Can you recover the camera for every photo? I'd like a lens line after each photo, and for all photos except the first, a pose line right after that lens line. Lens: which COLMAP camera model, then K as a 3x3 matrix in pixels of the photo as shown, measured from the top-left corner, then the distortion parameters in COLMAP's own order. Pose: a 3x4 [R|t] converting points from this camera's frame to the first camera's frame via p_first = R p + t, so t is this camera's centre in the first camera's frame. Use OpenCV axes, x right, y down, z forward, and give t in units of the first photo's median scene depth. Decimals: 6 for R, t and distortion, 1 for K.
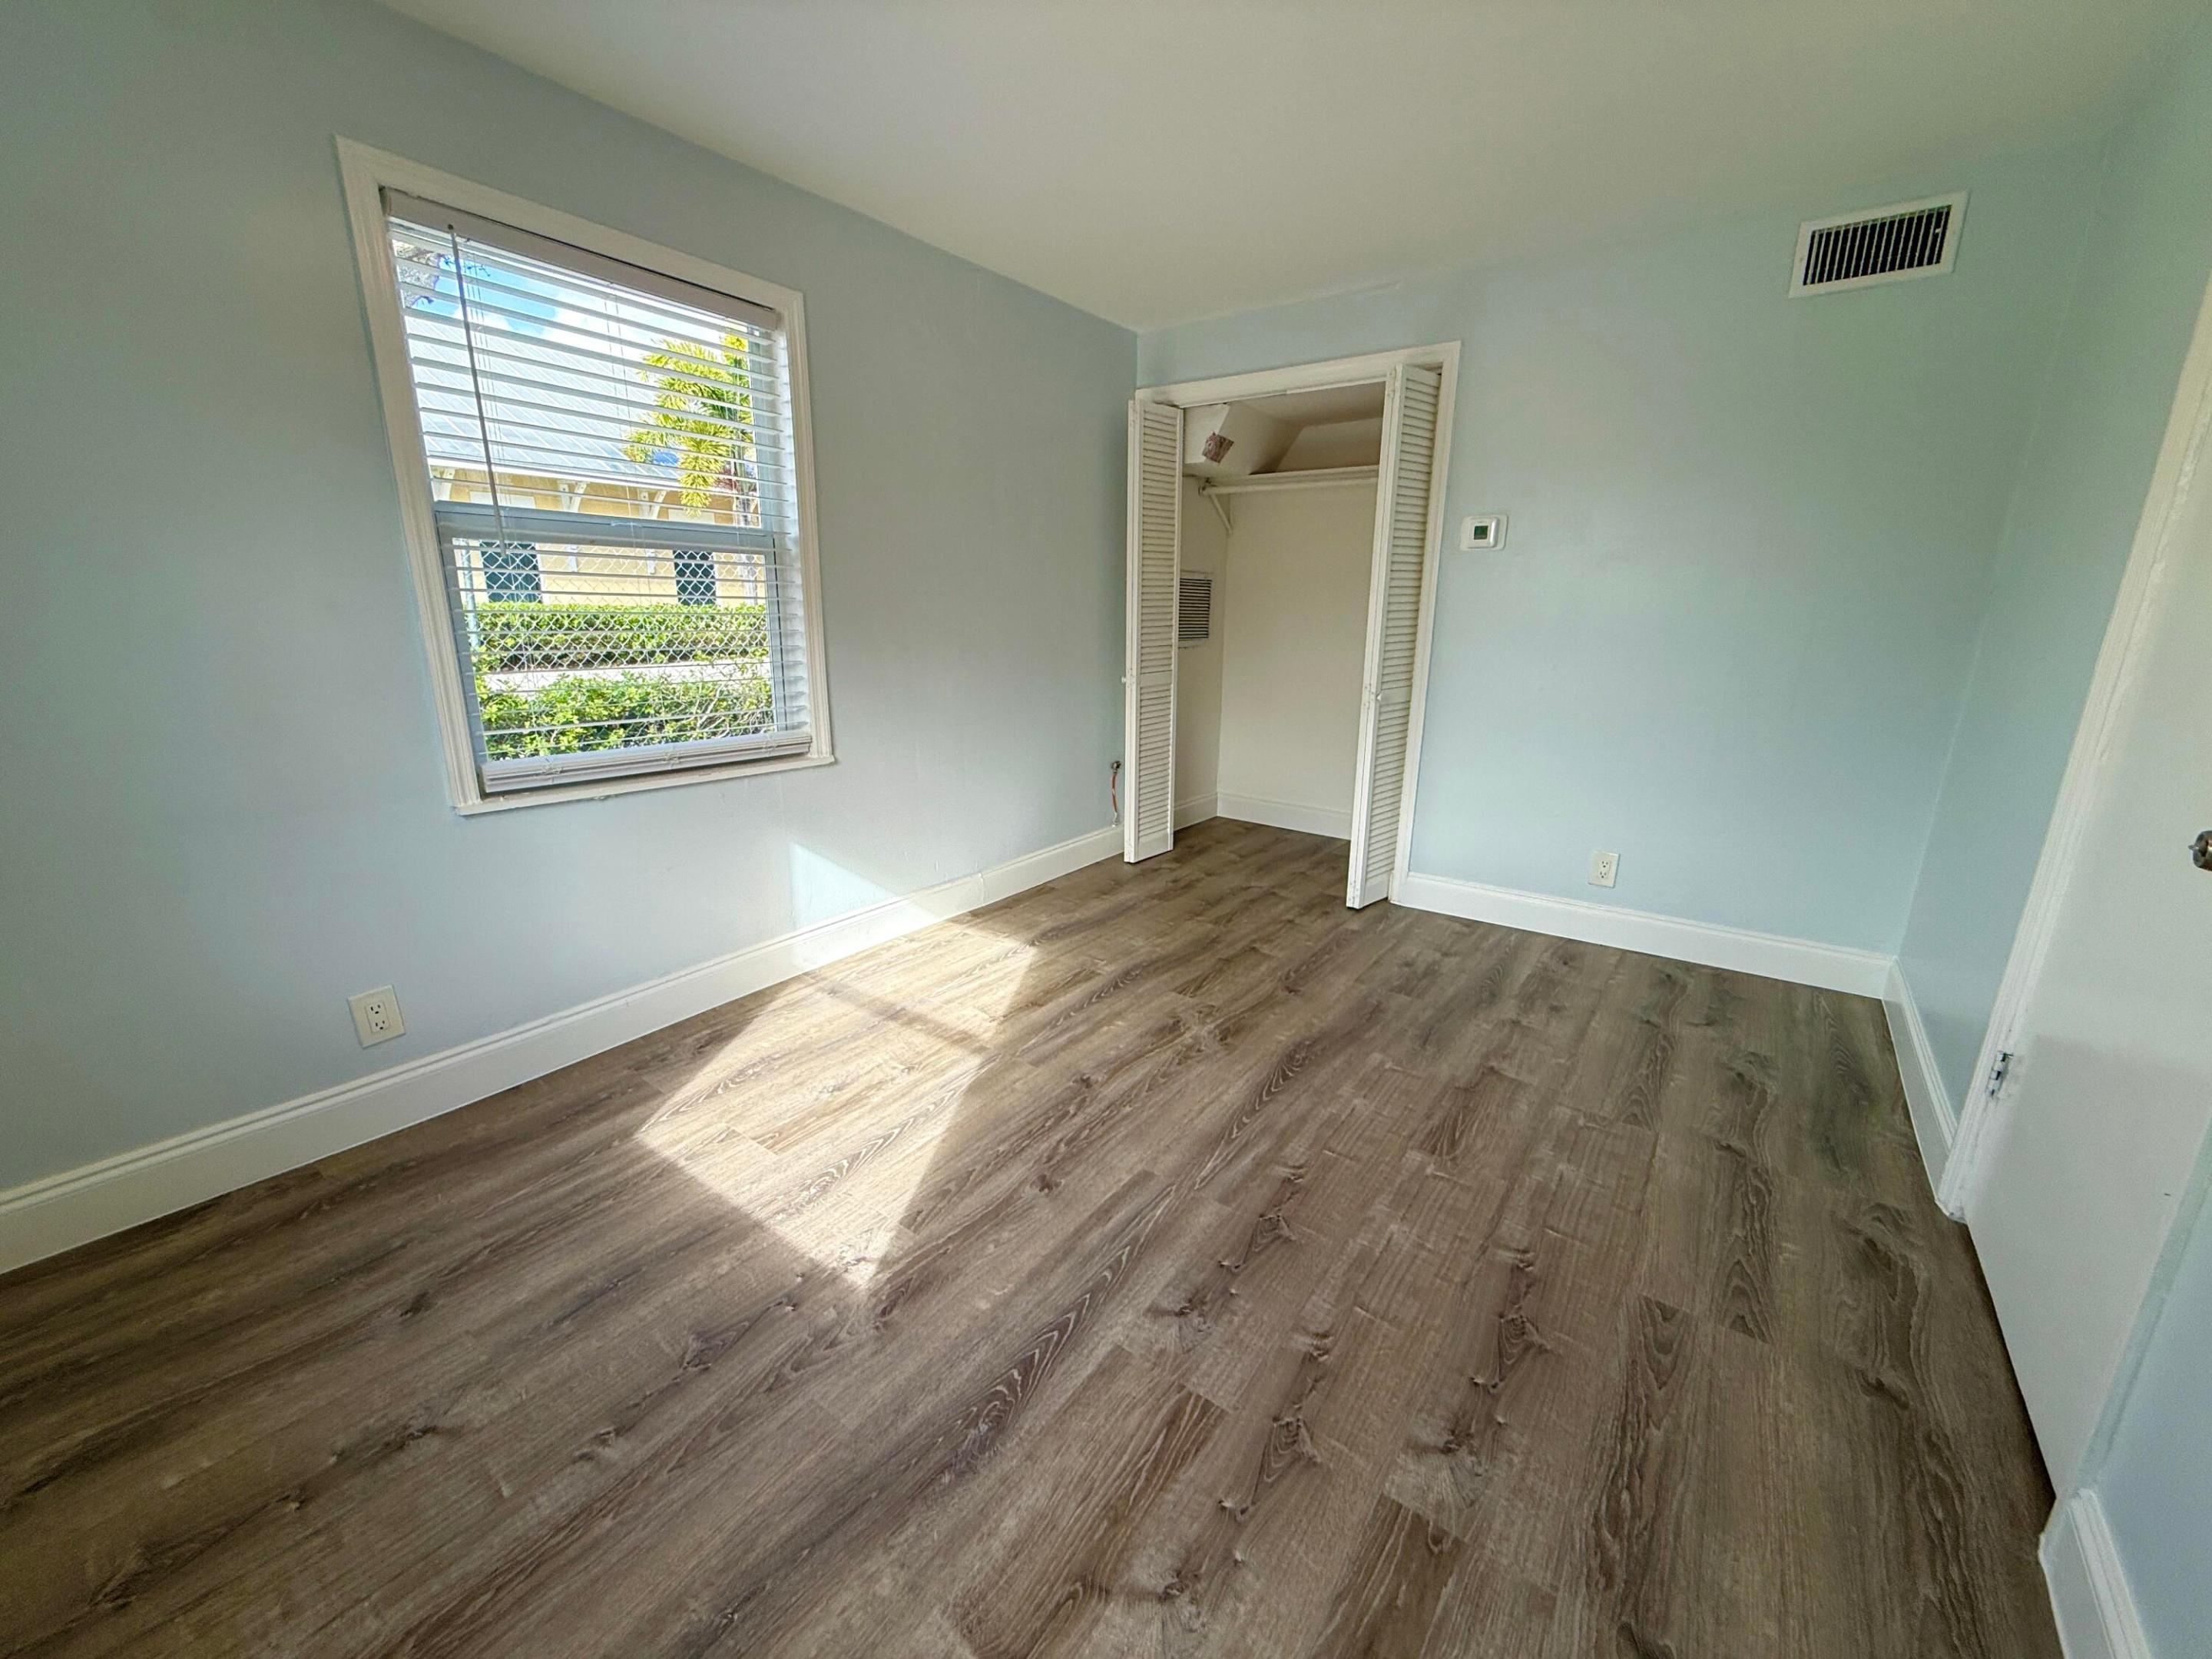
lens RADIAL K [[884.5, 0, 1108.5], [0, 884.5, 820.8], [0, 0, 1]] dist [0.001495, 0.000048]
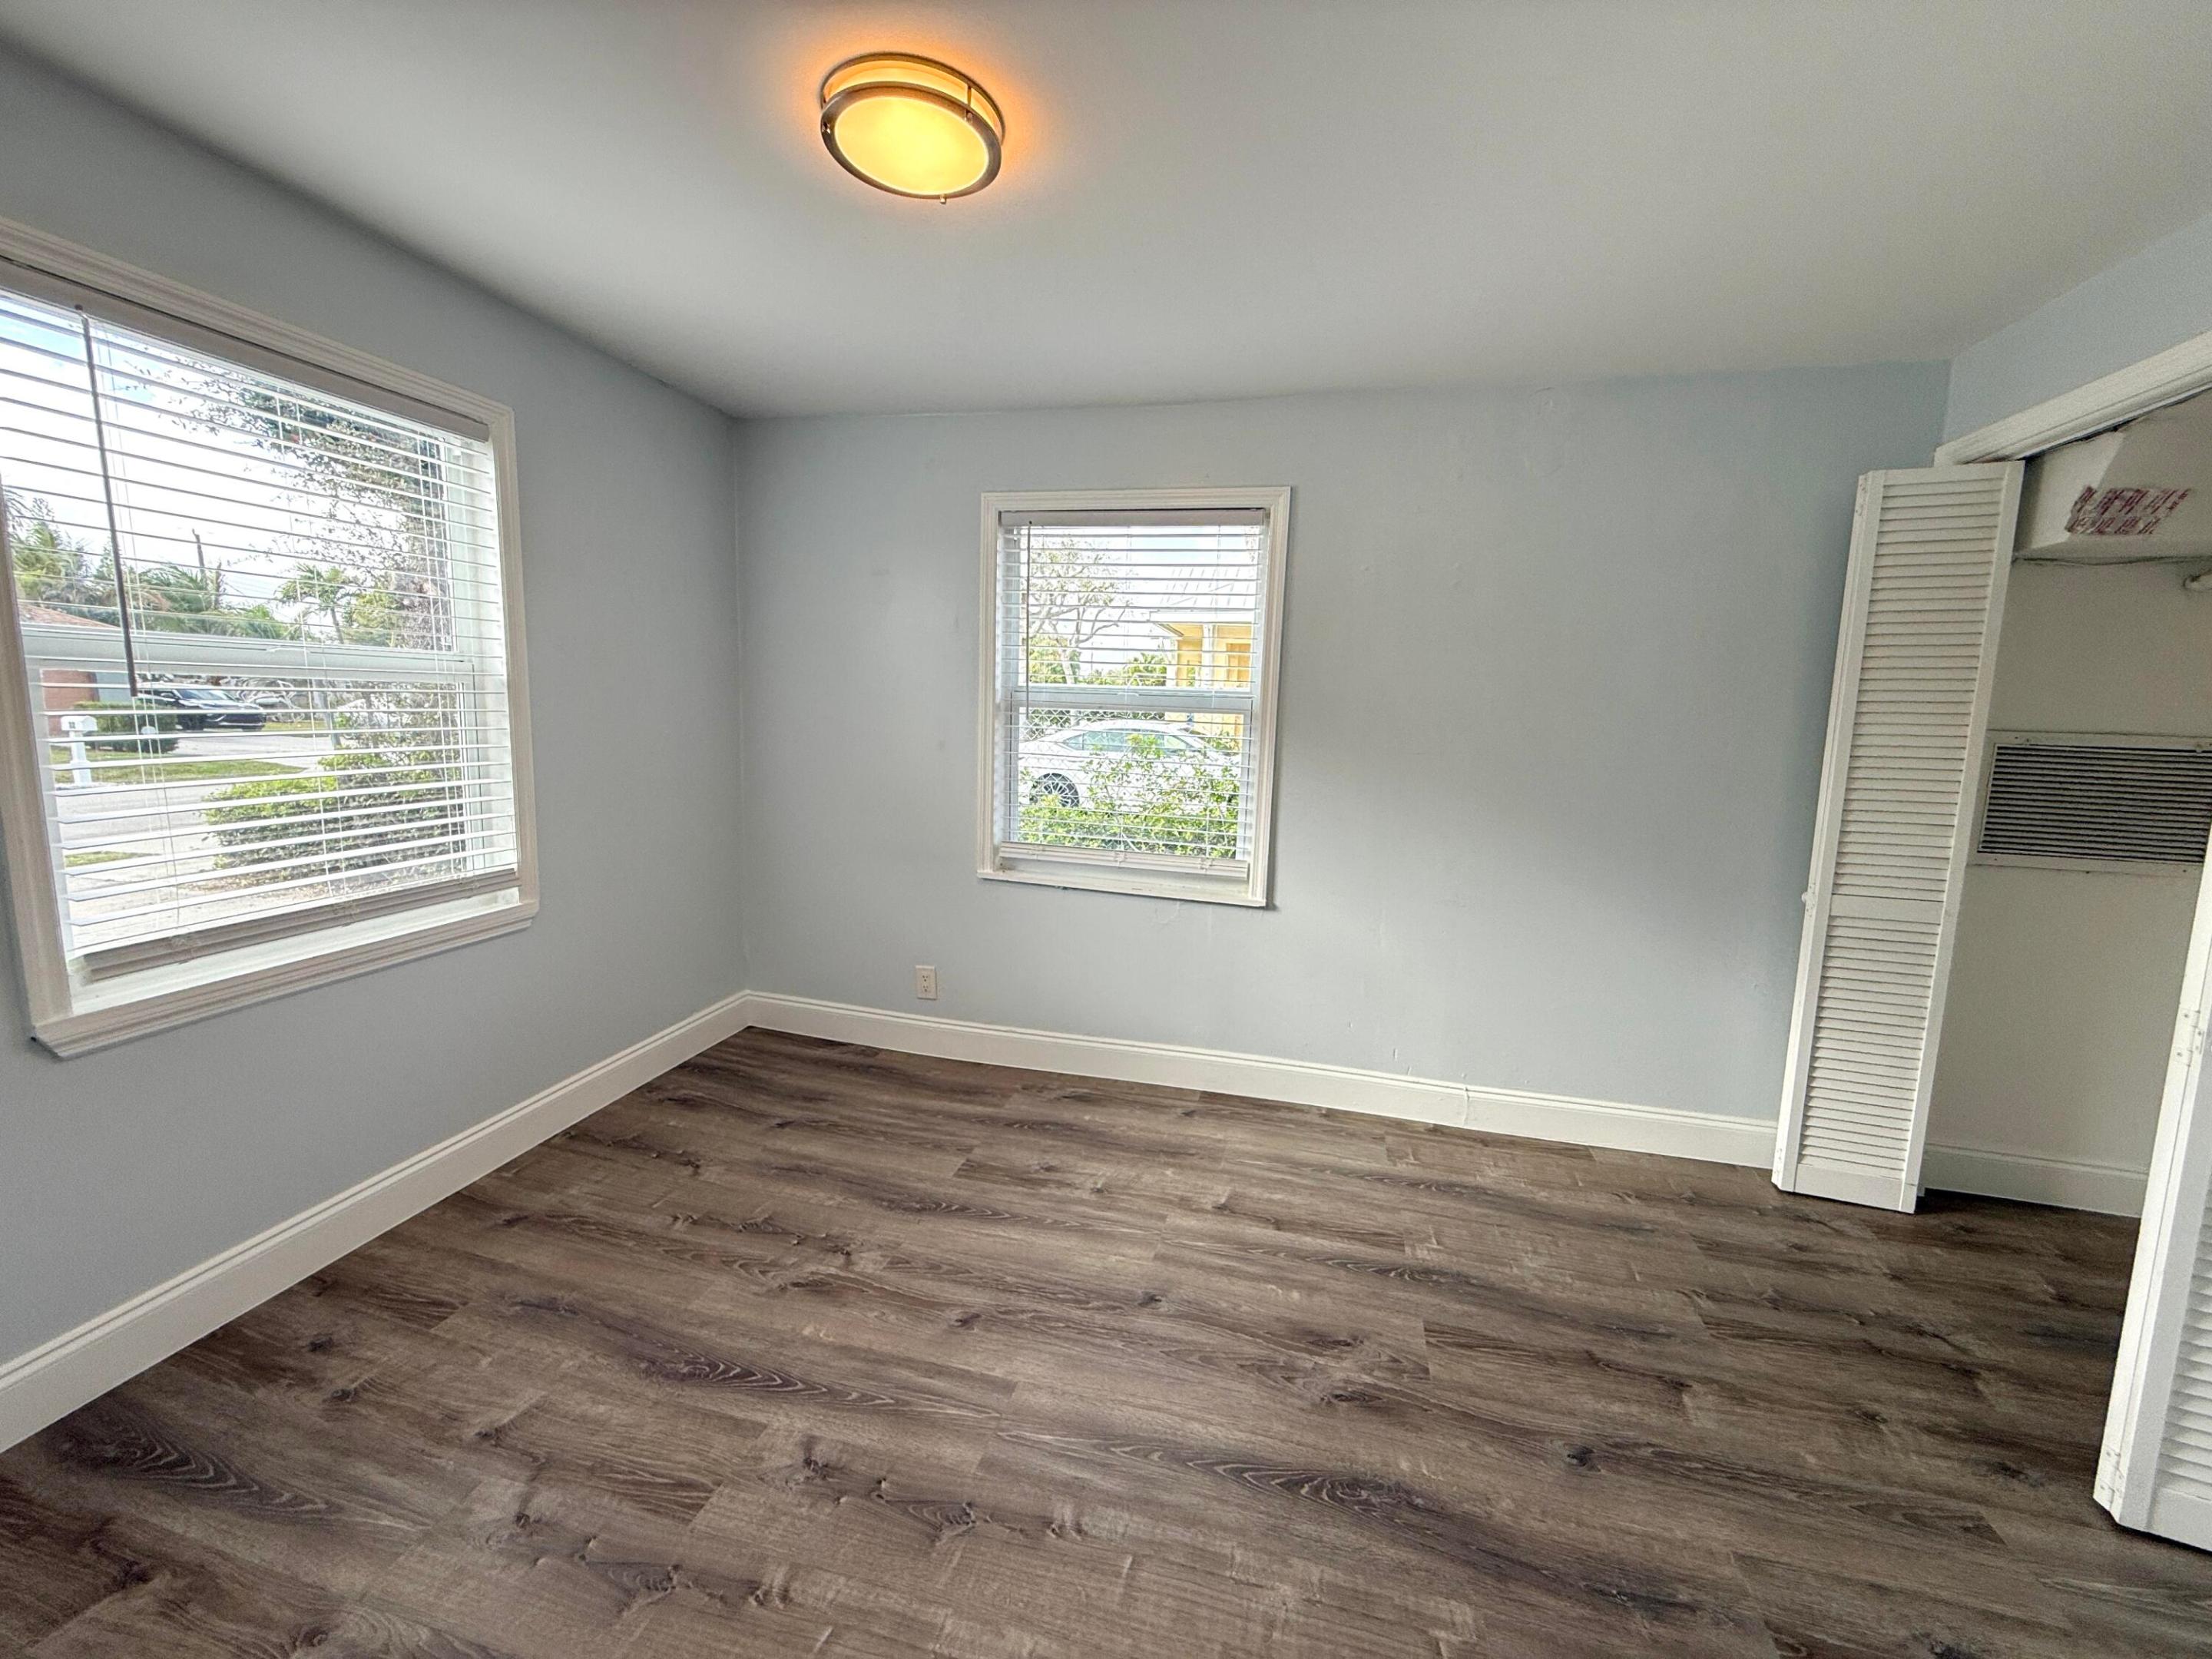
lens RADIAL K [[884.5, 0, 1104.8], [0, 884.5, 831.0], [0, 0, 1]] dist [0.001495, 0.000048]
pose [[0.363764, 0.128756, -0.922550, 0.652691], [-0.251912, 0.967094, 0.035644, -0.163866], [0.896781, 0.219436, 0.384229, 0.471917]]
